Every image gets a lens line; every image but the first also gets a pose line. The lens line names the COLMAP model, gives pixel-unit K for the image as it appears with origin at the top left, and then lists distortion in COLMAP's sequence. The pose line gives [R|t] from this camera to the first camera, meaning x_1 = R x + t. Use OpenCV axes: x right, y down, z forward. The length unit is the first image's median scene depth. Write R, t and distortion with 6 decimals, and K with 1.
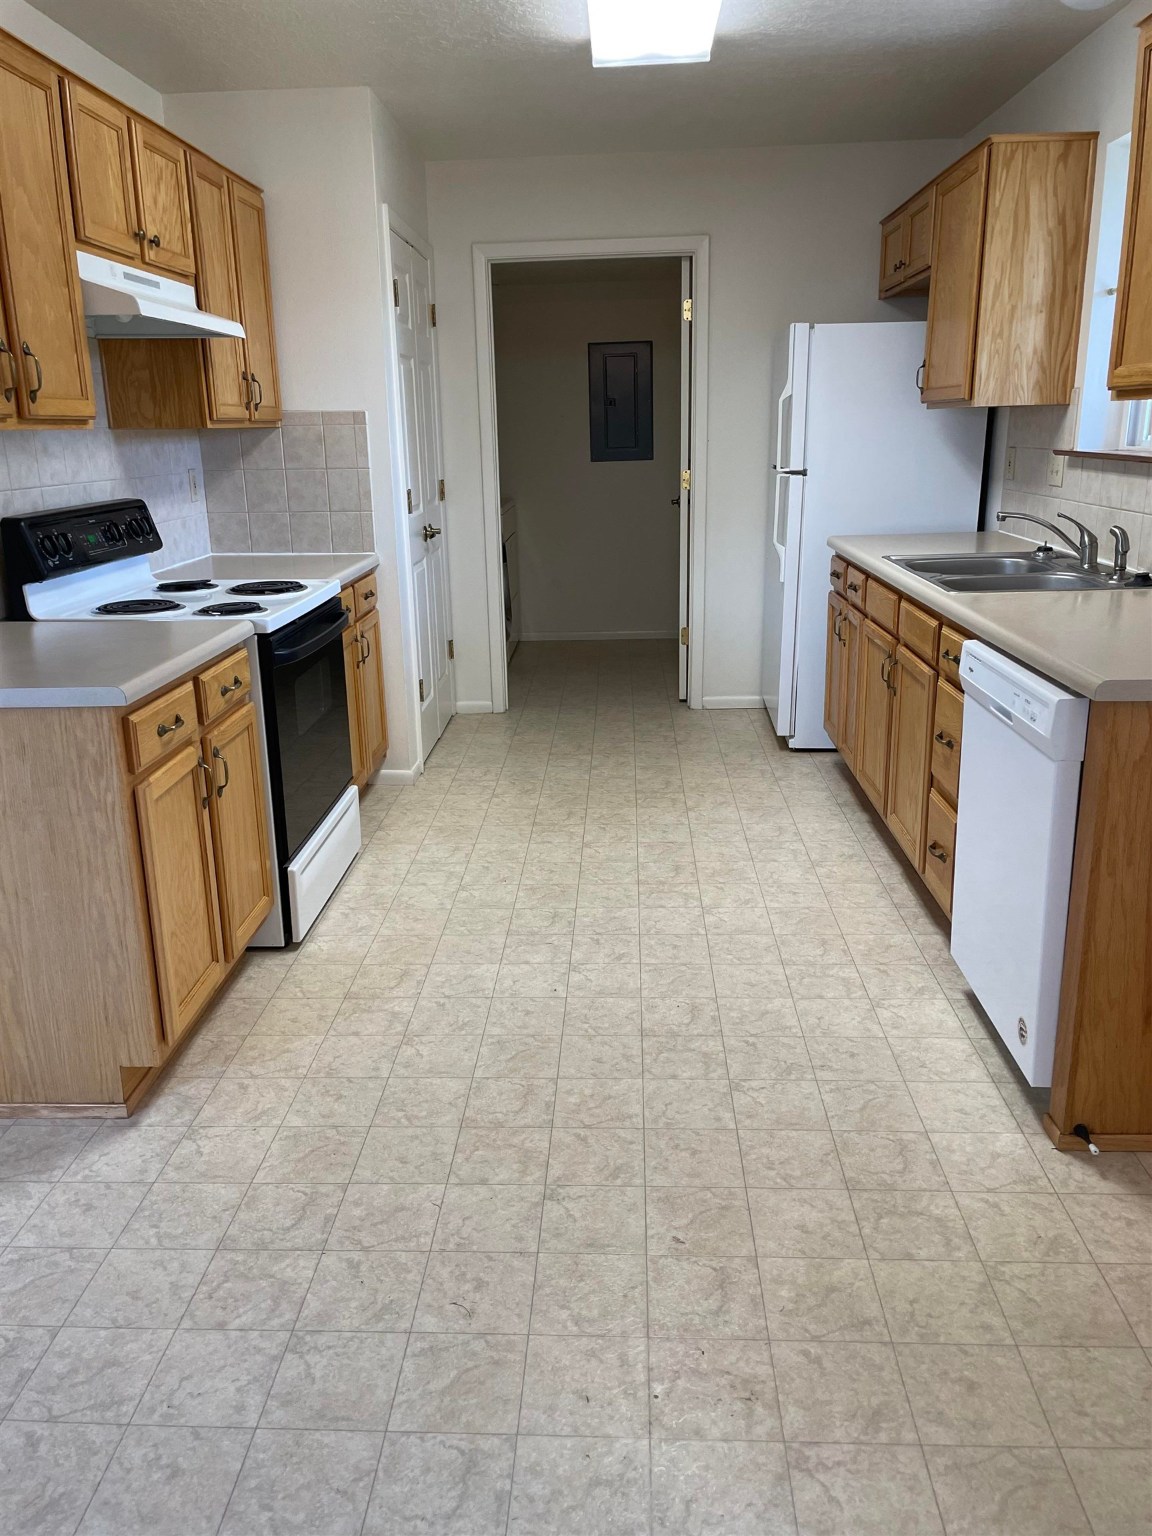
lens RADIAL K [[1165.1, 0, 574.4], [0, 1165.1, 766.9], [0, 0, 1]] dist [0.070519, -0.088322]
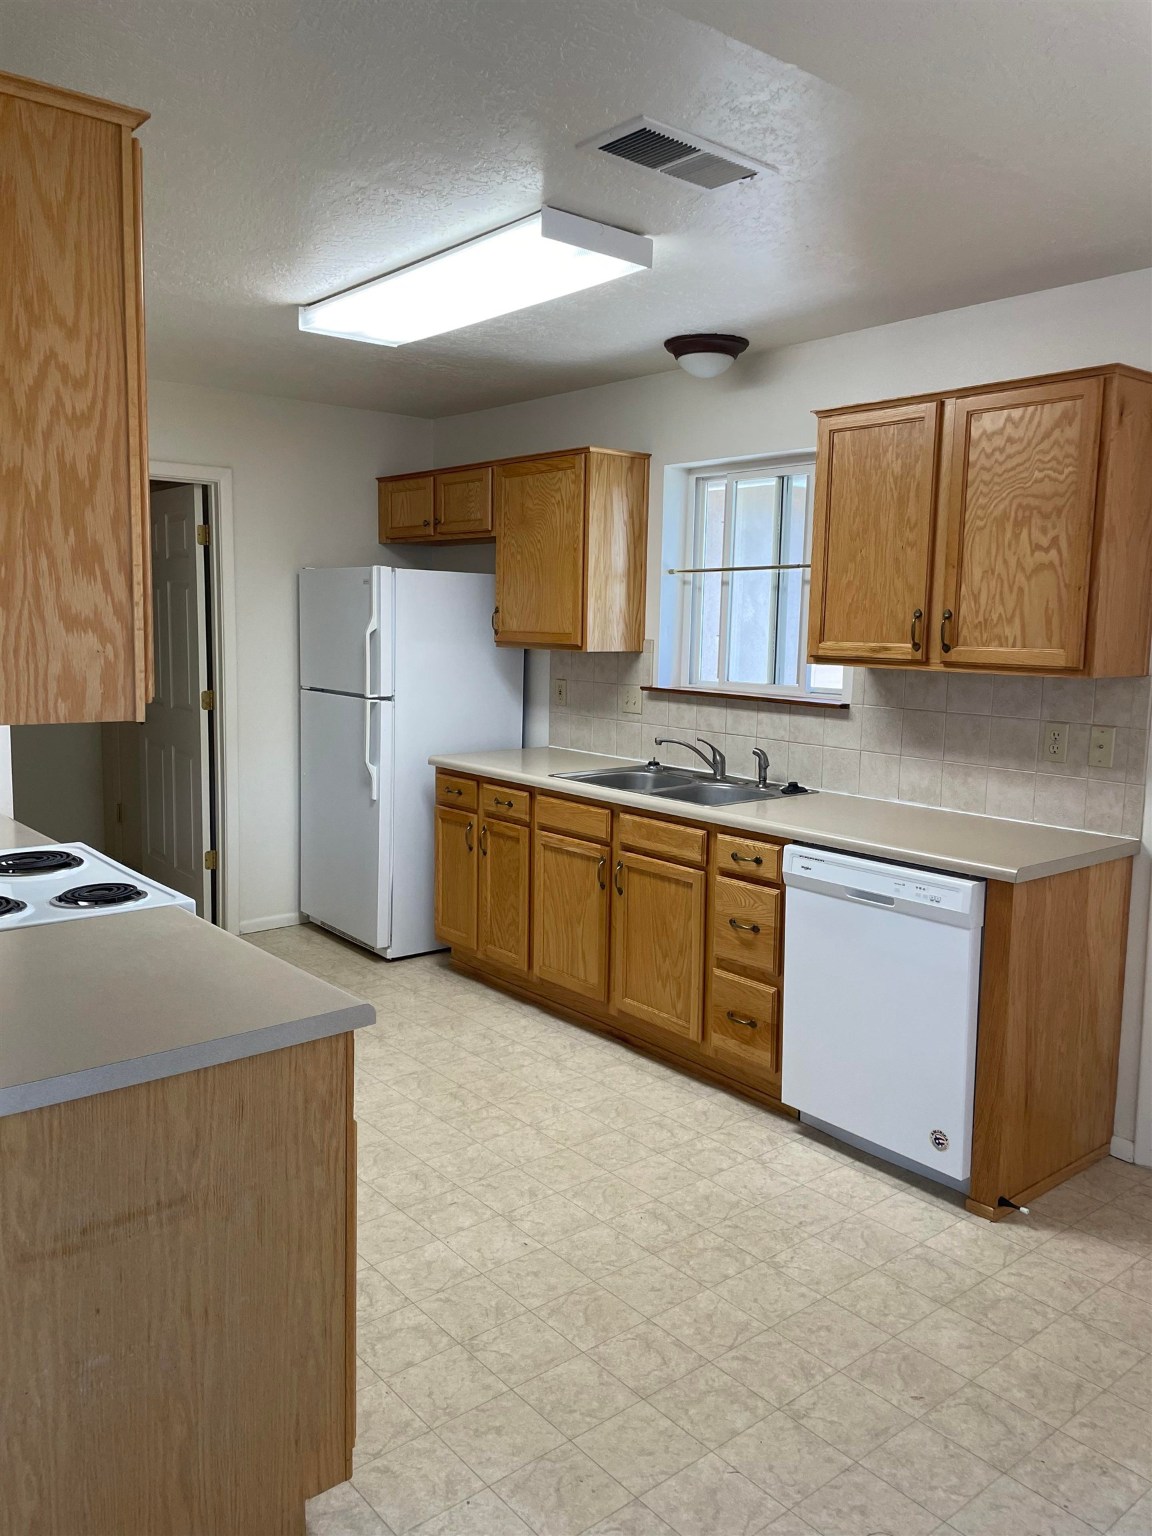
lens RADIAL K [[1165.1, 0, 581.7], [0, 1165.1, 750.2], [0, 0, 1]] dist [0.070519, -0.088322]
pose [[0.733888, -0.042509, 0.677939, -0.607047], [0.155629, 0.982014, -0.106898, -0.096150], [-0.661202, 0.183958, 0.727304, 0.178908]]
